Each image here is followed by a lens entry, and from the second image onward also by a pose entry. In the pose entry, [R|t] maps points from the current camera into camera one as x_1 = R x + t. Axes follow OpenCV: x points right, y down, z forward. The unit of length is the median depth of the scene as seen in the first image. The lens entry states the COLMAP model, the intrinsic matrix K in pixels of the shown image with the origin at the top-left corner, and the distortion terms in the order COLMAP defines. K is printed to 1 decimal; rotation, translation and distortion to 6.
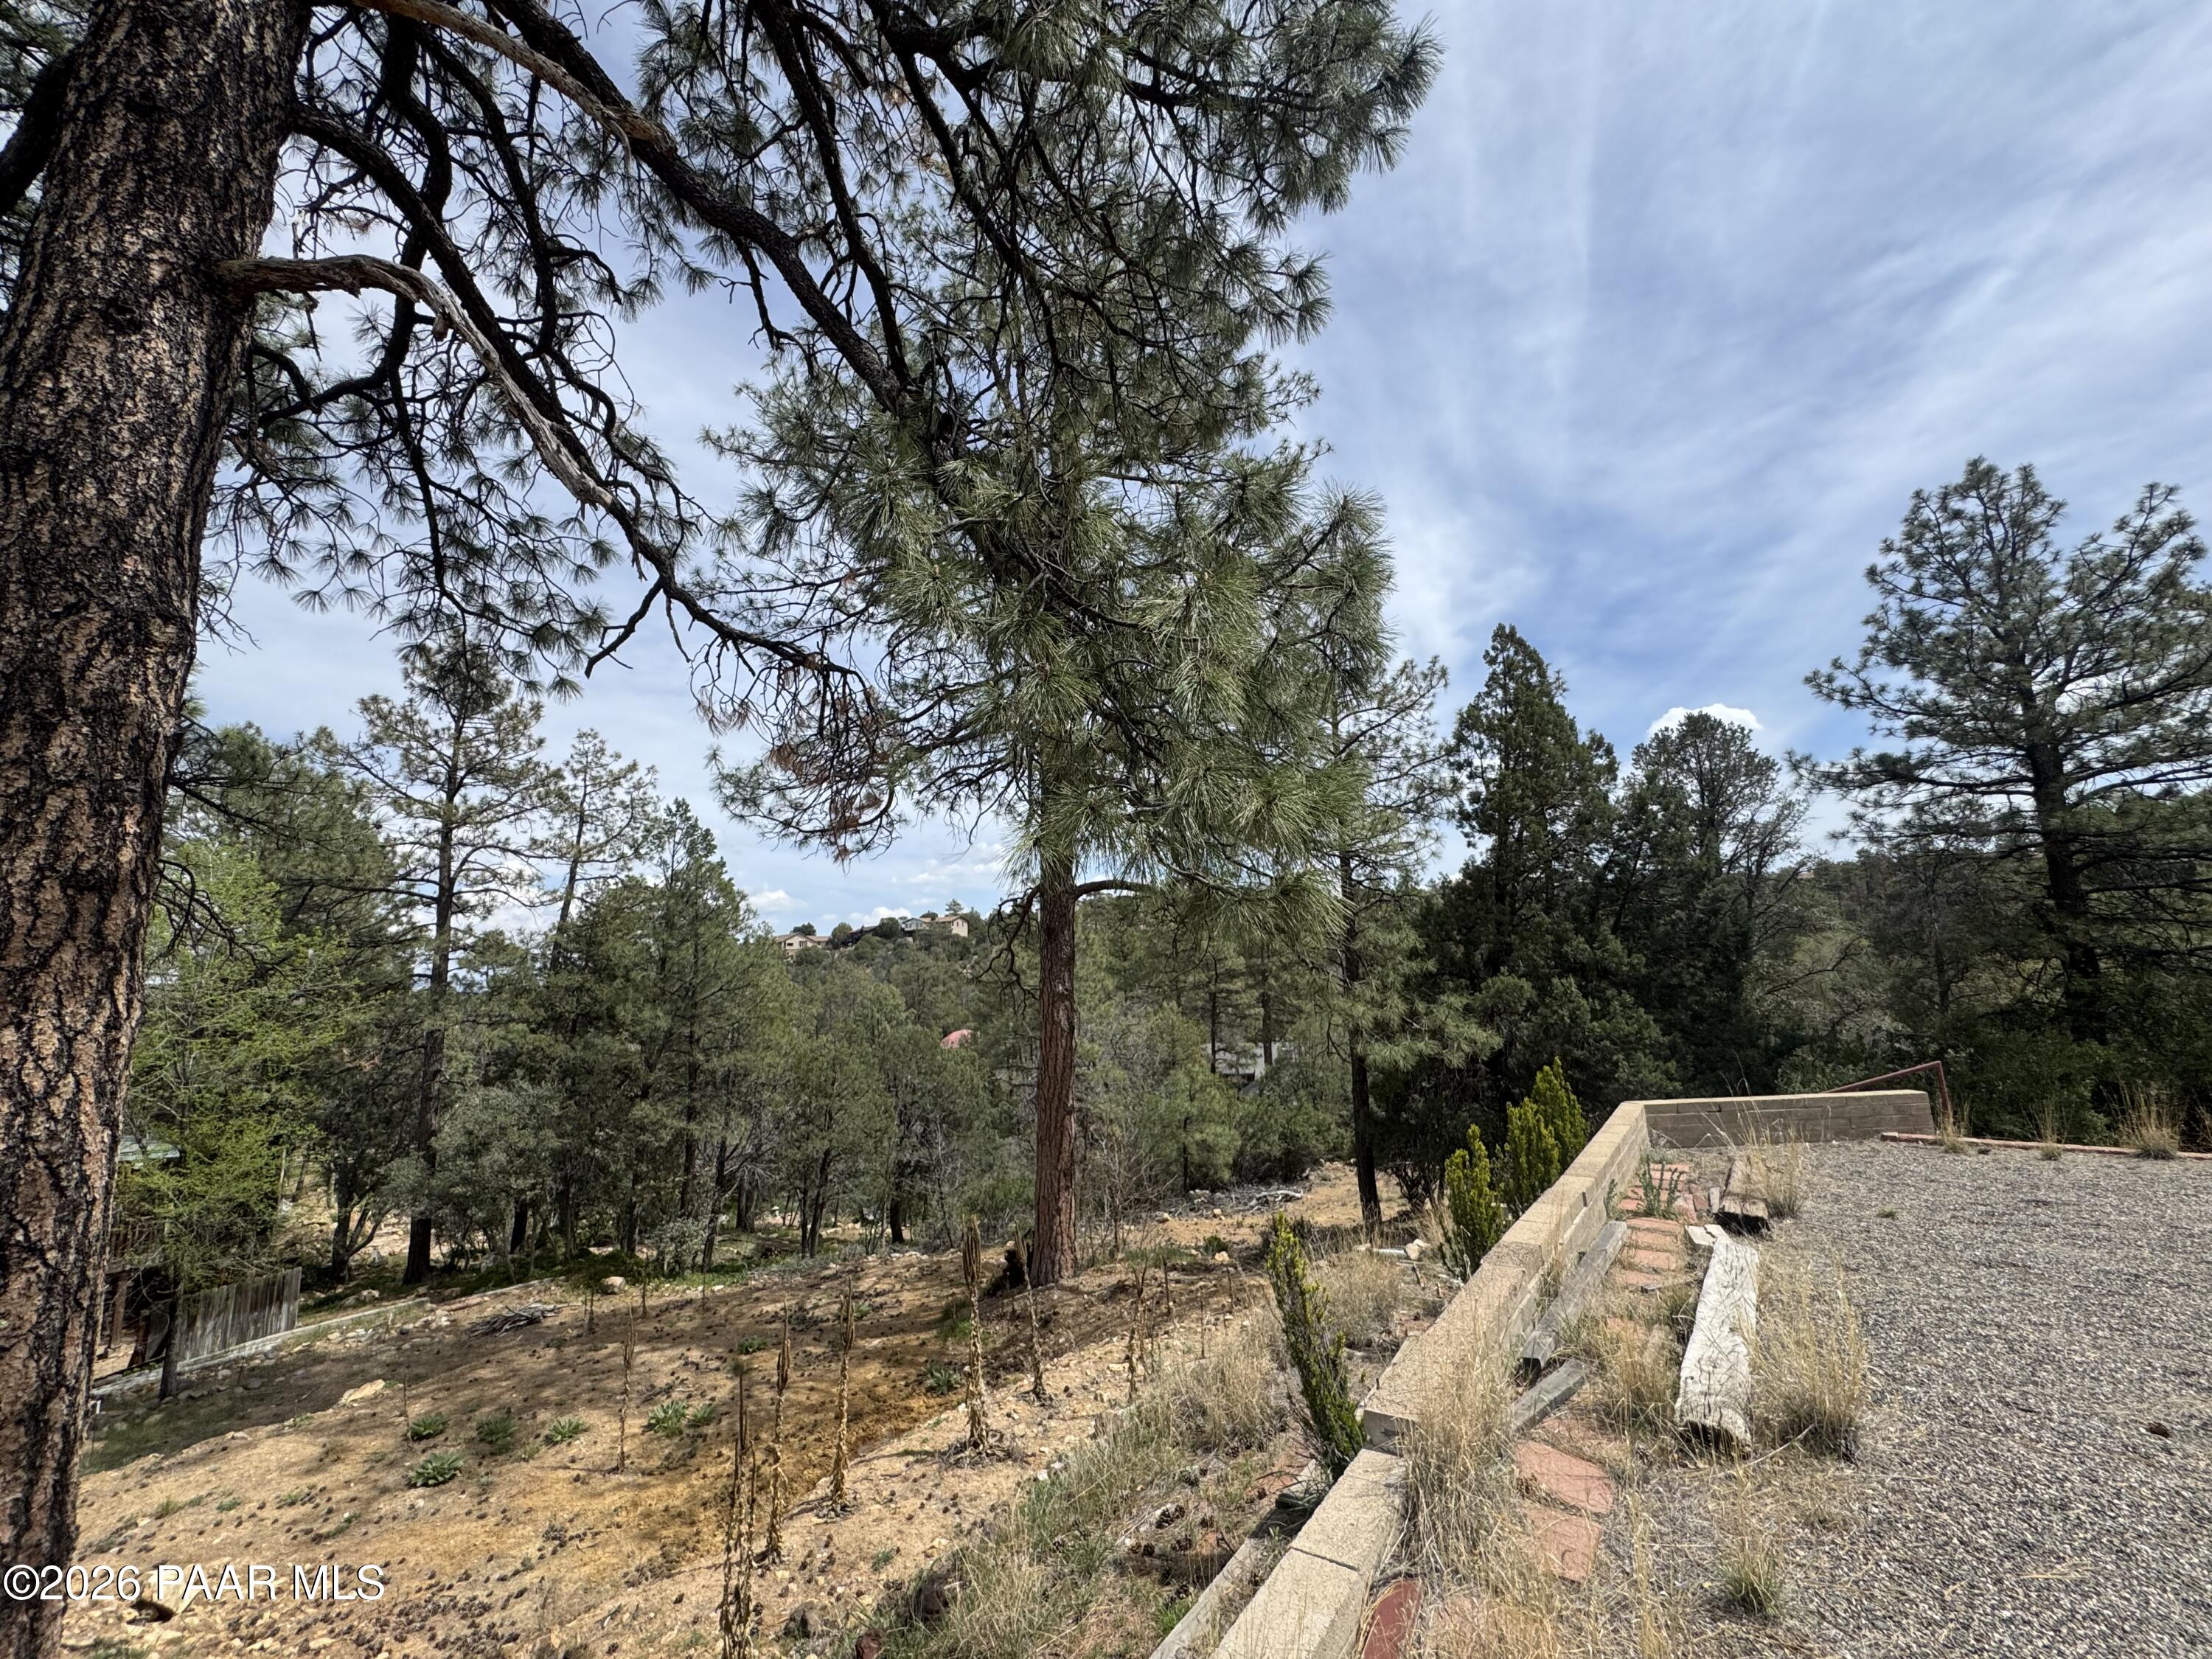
lens RADIAL K [[887.6, 0, 1100.7], [0, 887.6, 836.2], [0, 0, 1]] dist [0.001668, 0.000231]
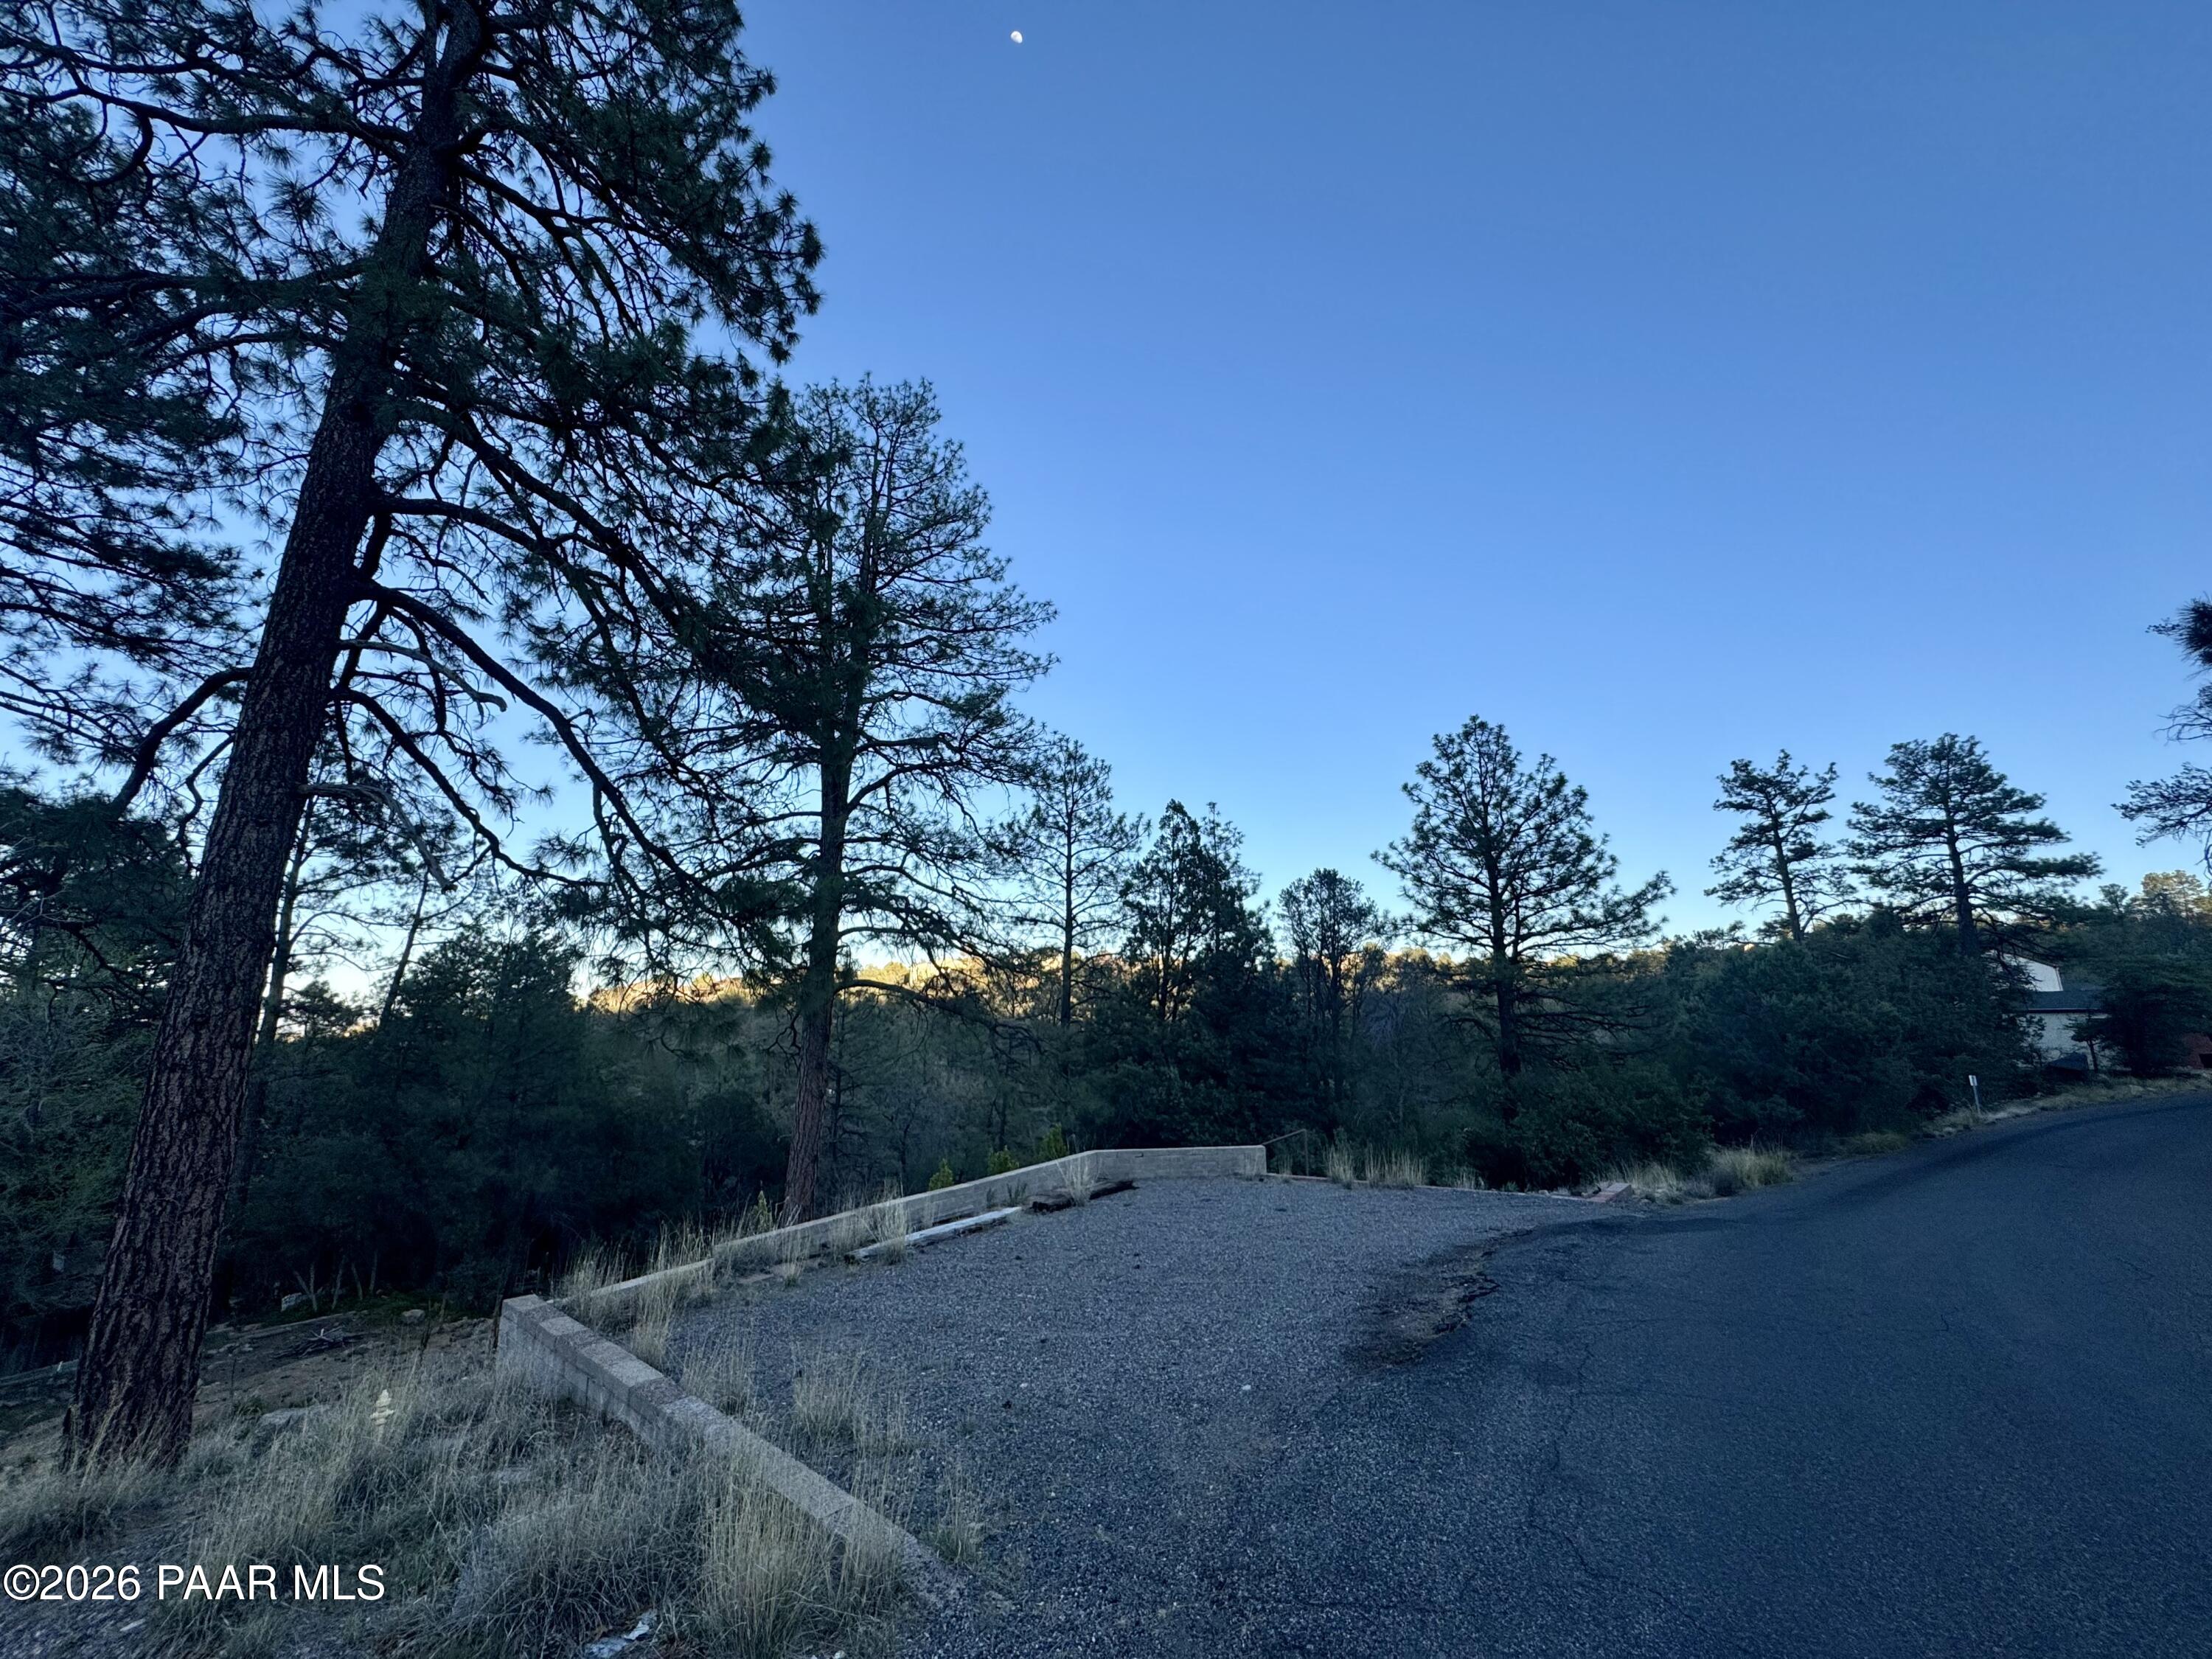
lens RADIAL K [[887.6, 0, 1099.5], [0, 887.6, 838.1], [0, 0, 1]] dist [0.001668, 0.000231]
pose [[0.991103, 0.055750, 0.120856, 0.116561], [-0.047842, 0.996580, -0.067377, -0.054013], [-0.124199, 0.060996, 0.990381, -0.214837]]
